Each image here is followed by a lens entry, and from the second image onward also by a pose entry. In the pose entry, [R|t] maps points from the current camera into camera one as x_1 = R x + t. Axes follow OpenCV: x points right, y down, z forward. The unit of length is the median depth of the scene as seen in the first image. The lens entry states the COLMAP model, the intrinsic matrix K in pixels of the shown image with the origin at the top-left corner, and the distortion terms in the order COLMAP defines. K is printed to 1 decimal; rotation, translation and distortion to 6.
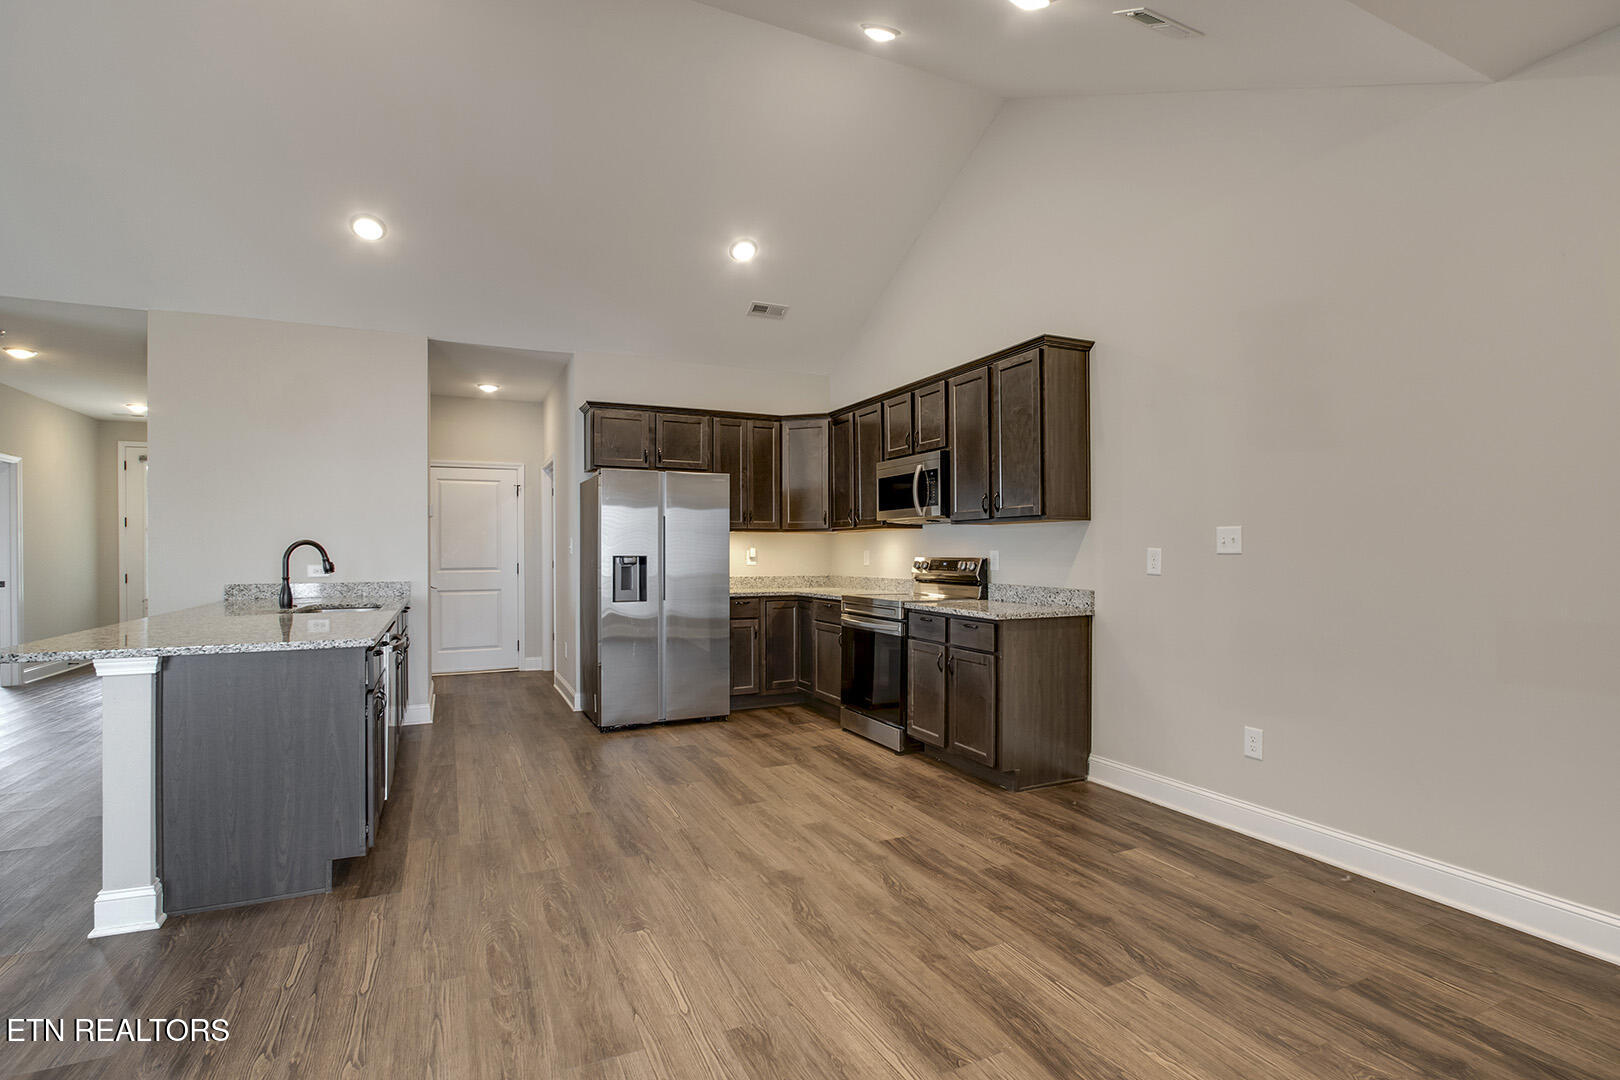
lens RADIAL K [[768.1, 0, 811.4], [0, 768.1, 551.8], [0, 0, 1]] dist [-0.023534, 0.003144]
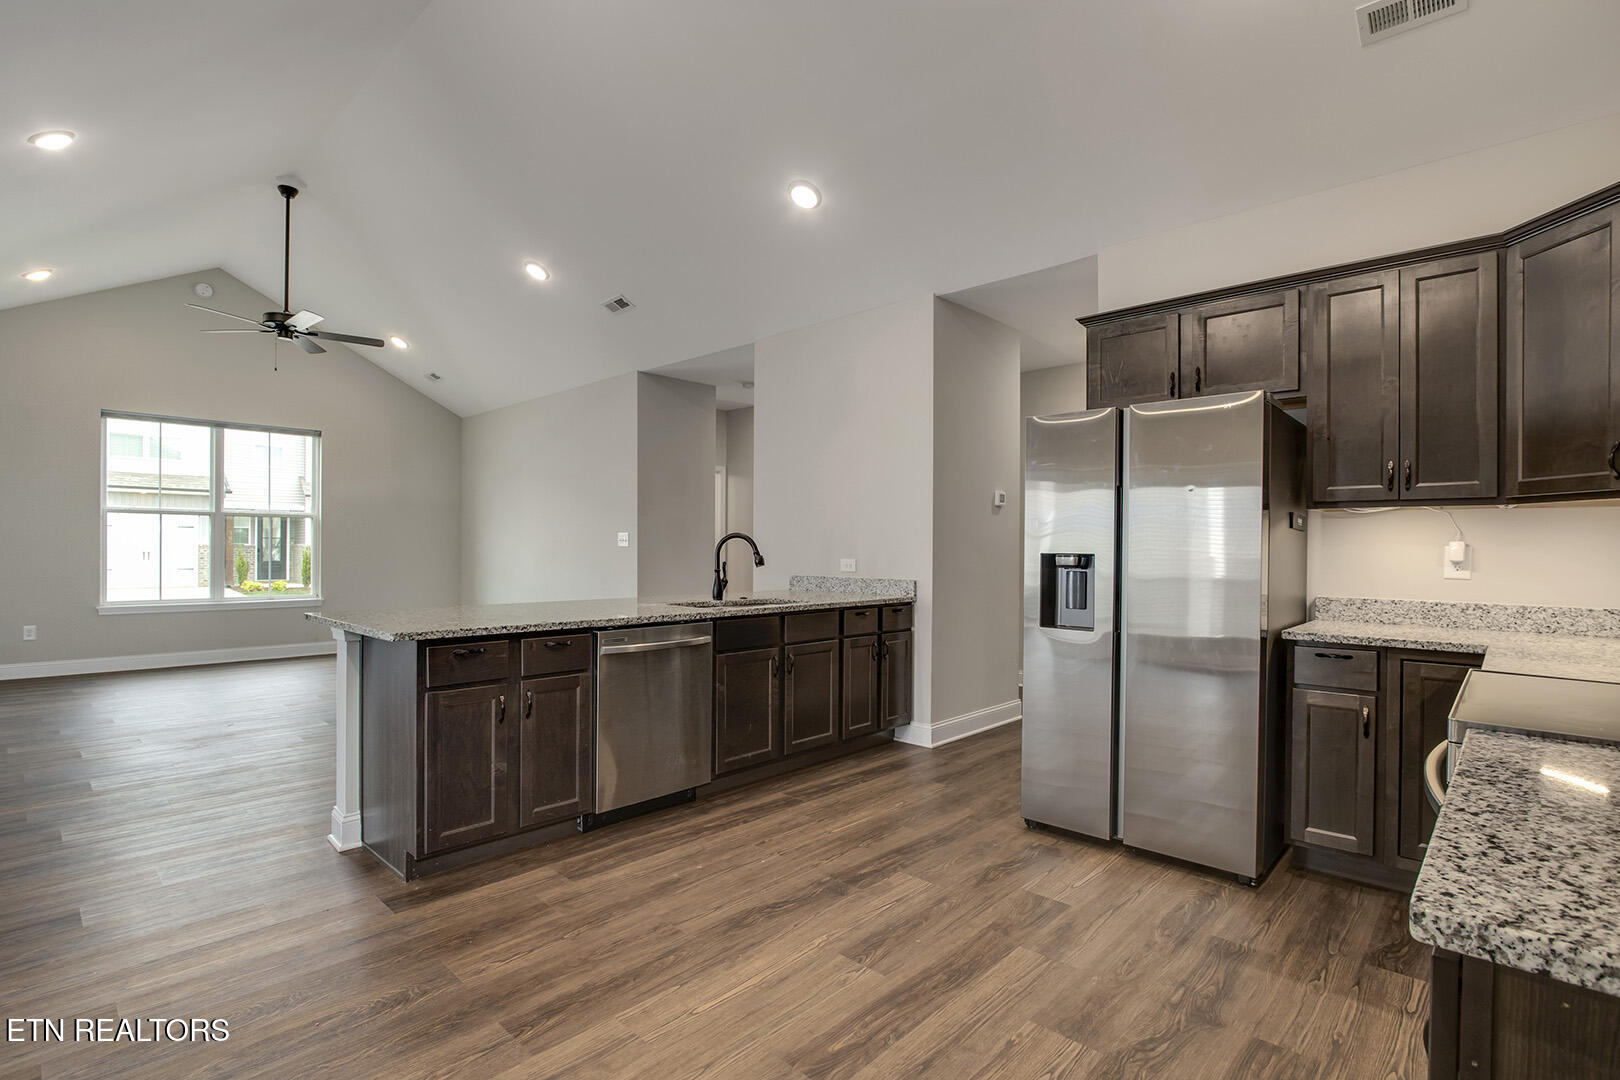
lens RADIAL K [[763.7, 0, 812.1], [0, 763.7, 551.2], [0, 0, 1]] dist [-0.022962, 0.003953]
pose [[0.365422, 0.008889, -0.930799, 0.307474], [-0.007914, 0.999948, 0.006442, 0.001107], [0.930808, 0.005012, 0.365473, 0.717557]]
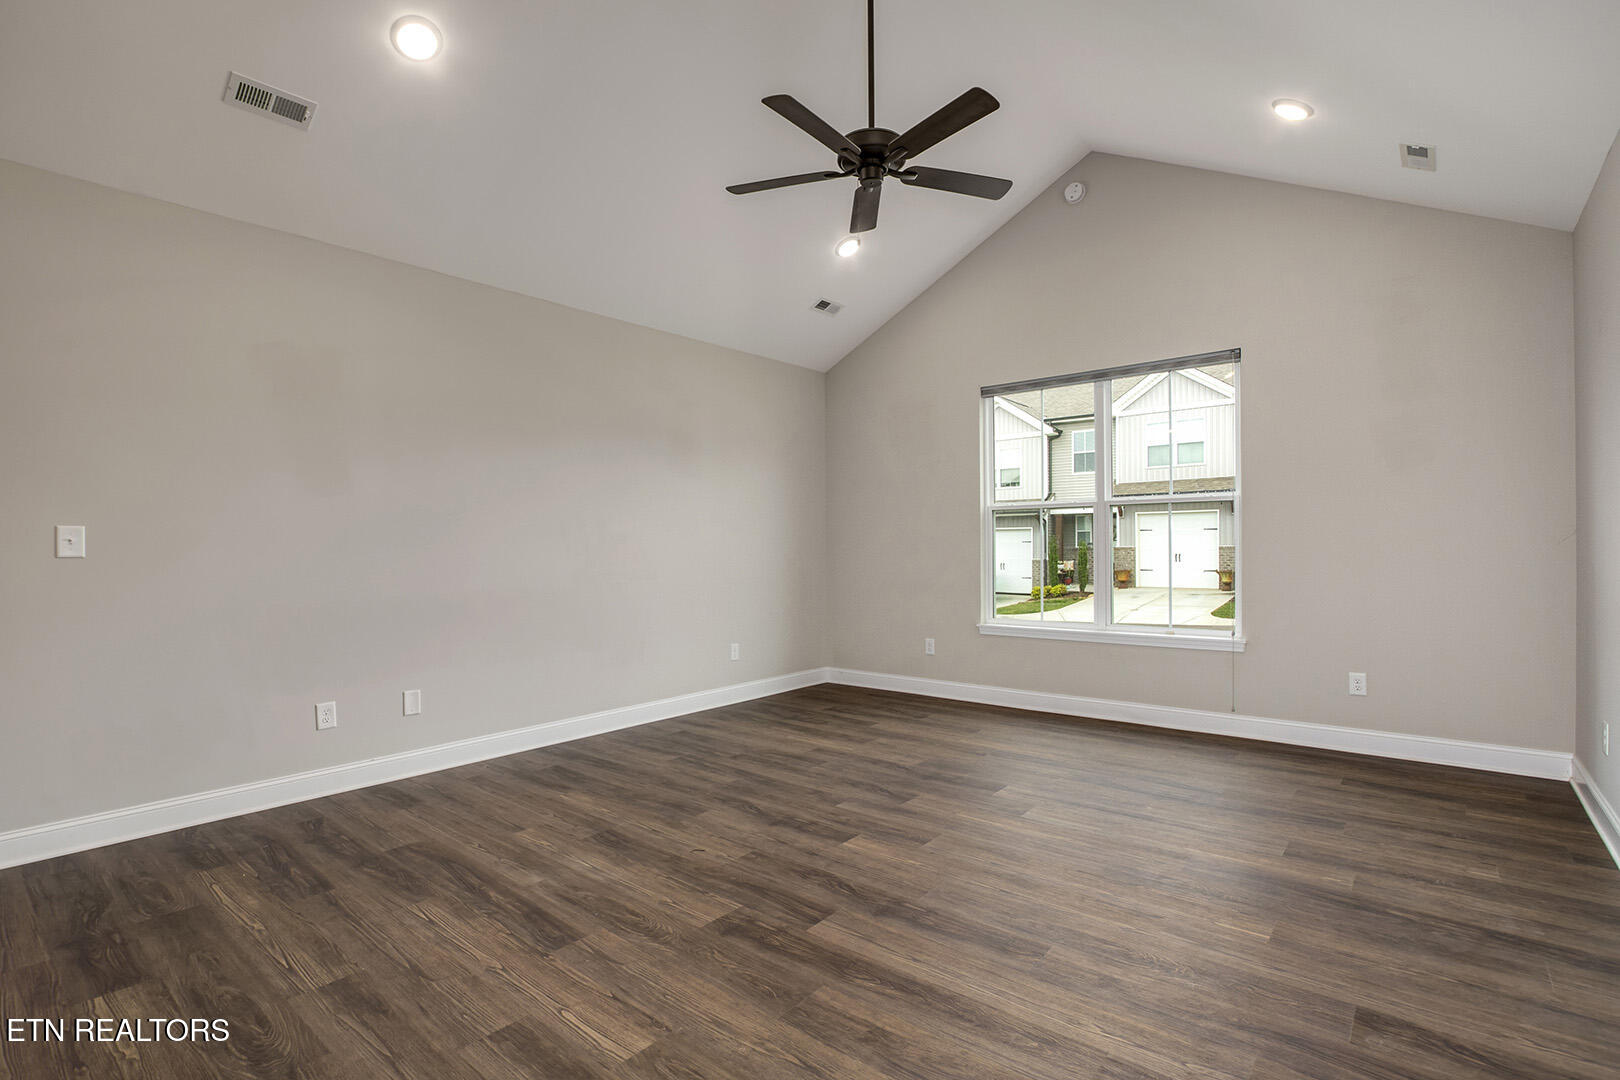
lens RADIAL K [[763.7, 0, 812.1], [0, 763.7, 551.2], [0, 0, 1]] dist [-0.022962, 0.003953]
pose [[-0.906693, 0.012356, -0.421610, -0.906427], [0.012188, 0.999921, 0.003094, 0.002730], [0.421615, -0.002333, -0.906772, 1.000784]]
